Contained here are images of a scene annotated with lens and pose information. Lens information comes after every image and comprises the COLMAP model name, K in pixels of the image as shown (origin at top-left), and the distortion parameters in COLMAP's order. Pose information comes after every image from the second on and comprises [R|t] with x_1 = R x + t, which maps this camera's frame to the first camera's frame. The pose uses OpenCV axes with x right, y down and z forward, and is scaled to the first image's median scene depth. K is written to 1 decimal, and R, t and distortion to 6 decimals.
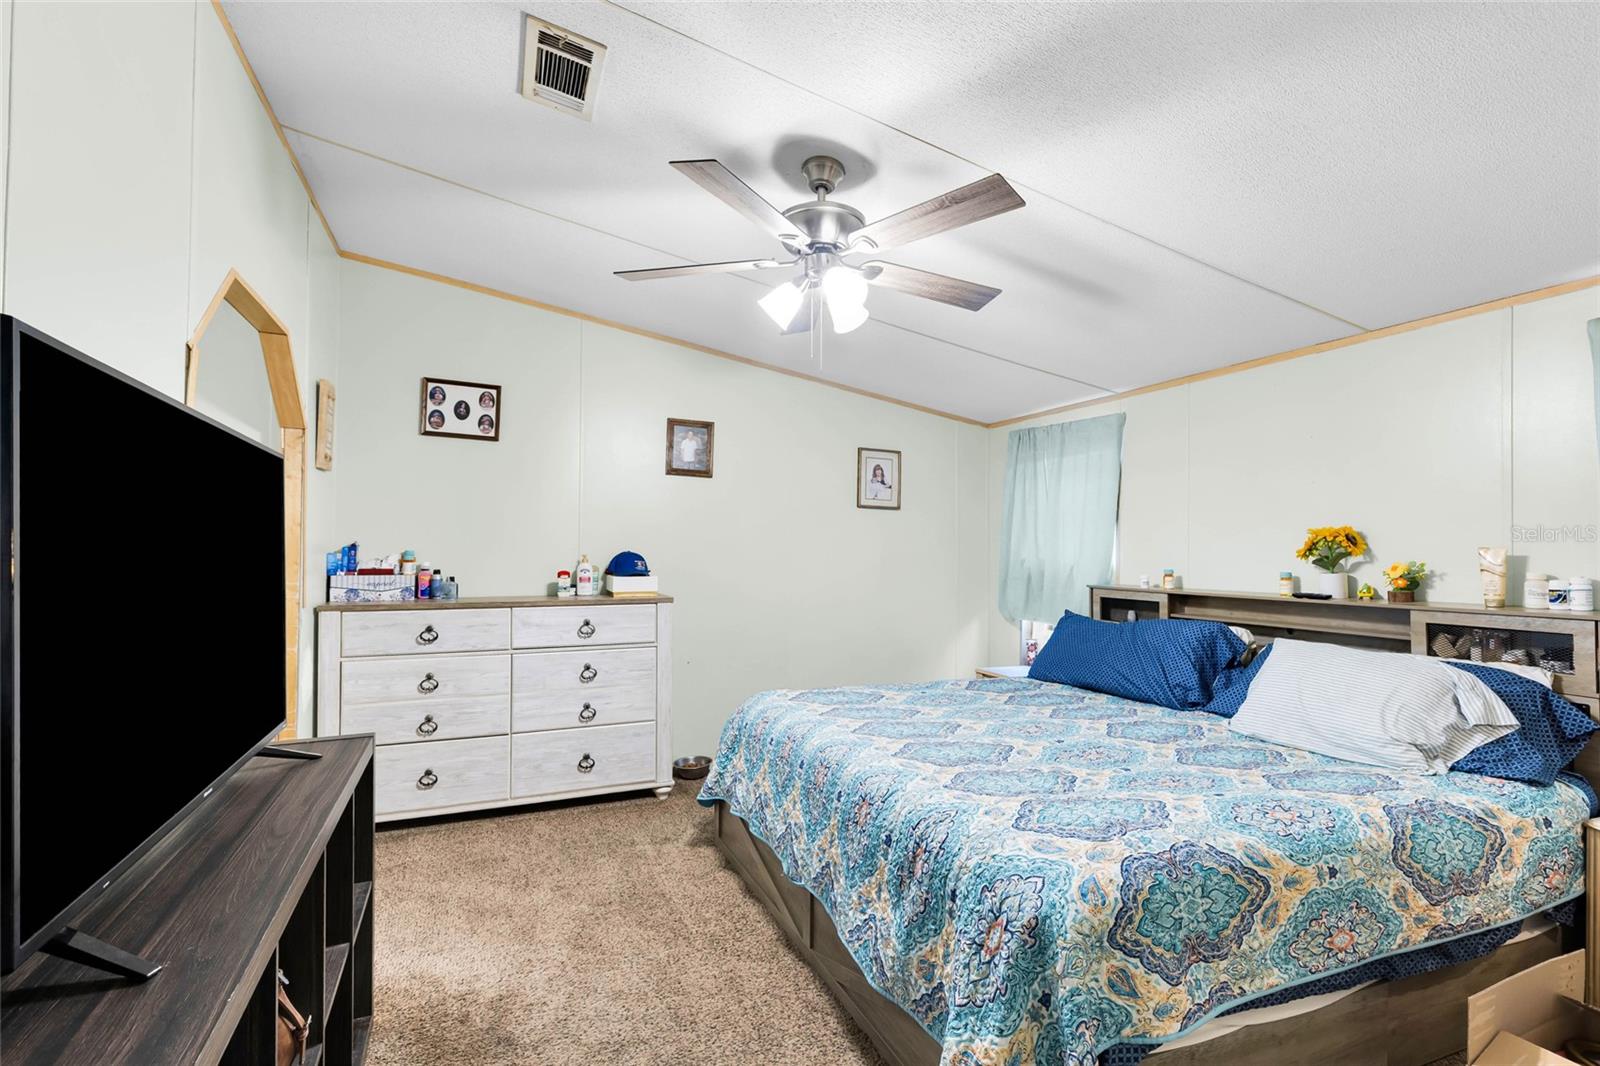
lens RADIAL K [[727.6, 0, 794.8], [0, 727.6, 549.0], [0, 0, 1]] dist [0.002594, -0.000005]
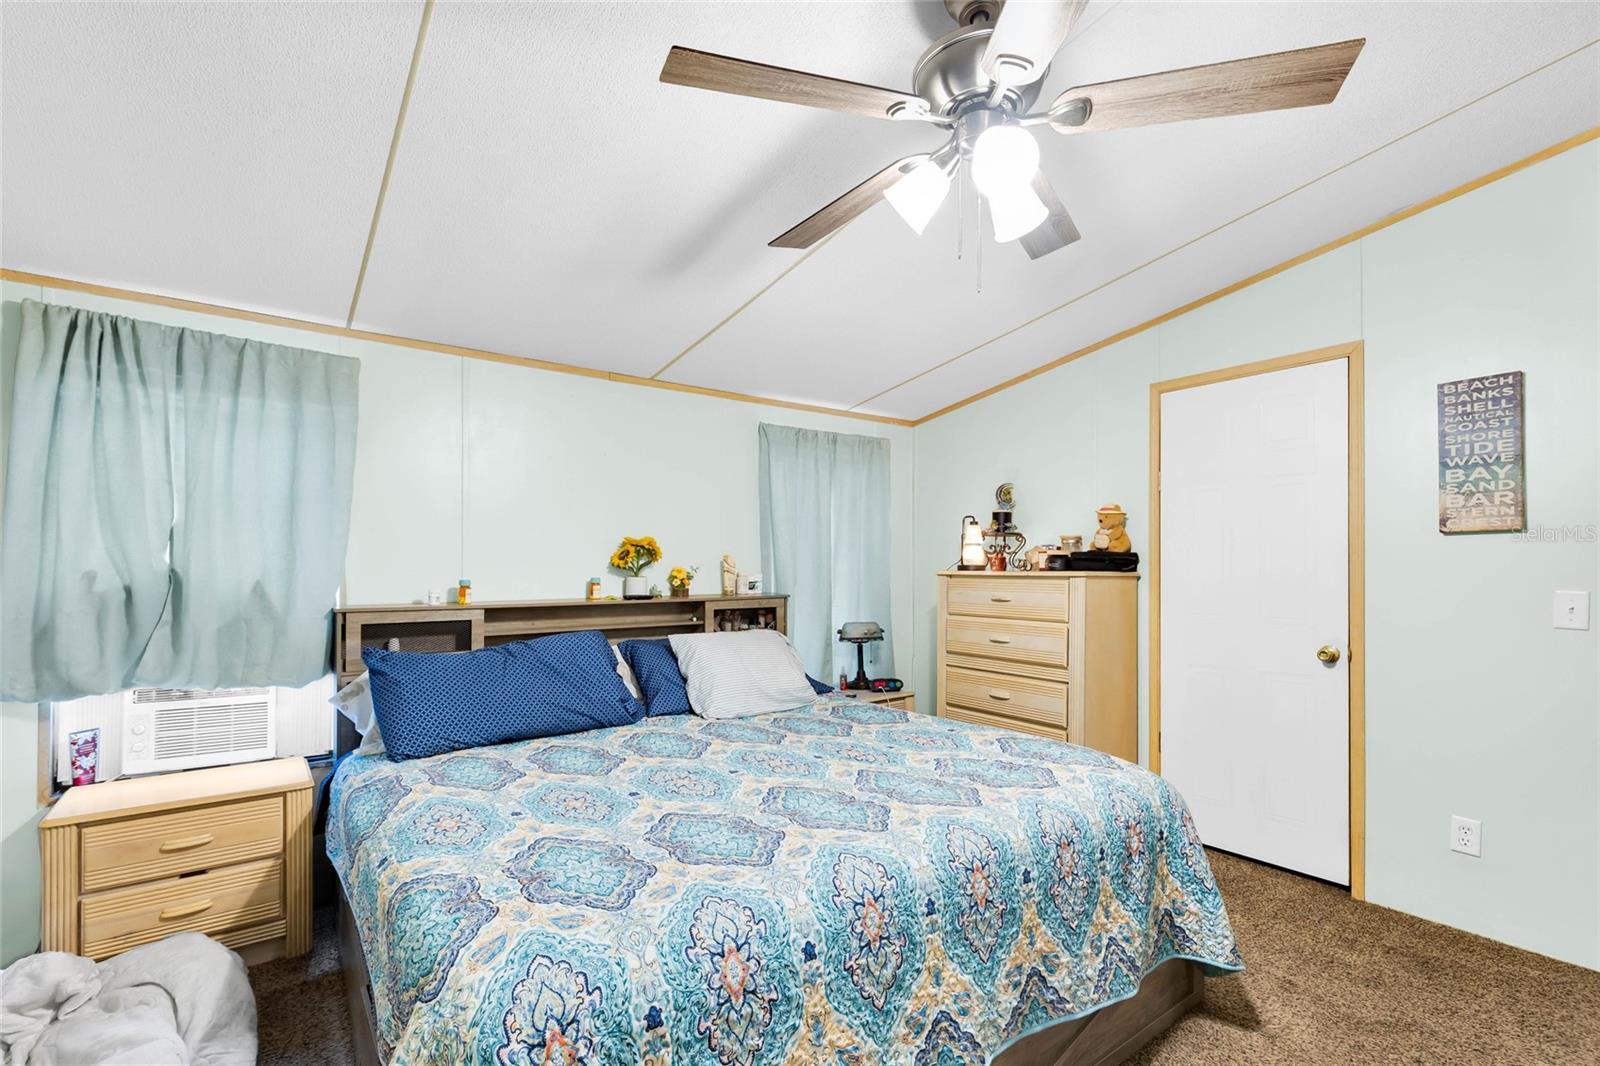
lens RADIAL K [[727.6, 0, 794.8], [0, 727.6, 549.0], [0, 0, 1]] dist [0.002594, -0.000005]
pose [[-0.257427, 0.018878, 0.966113, -0.468311], [-0.003075, 0.999788, -0.020356, 0.011459], [-0.966293, -0.008211, -0.257315, 1.068507]]
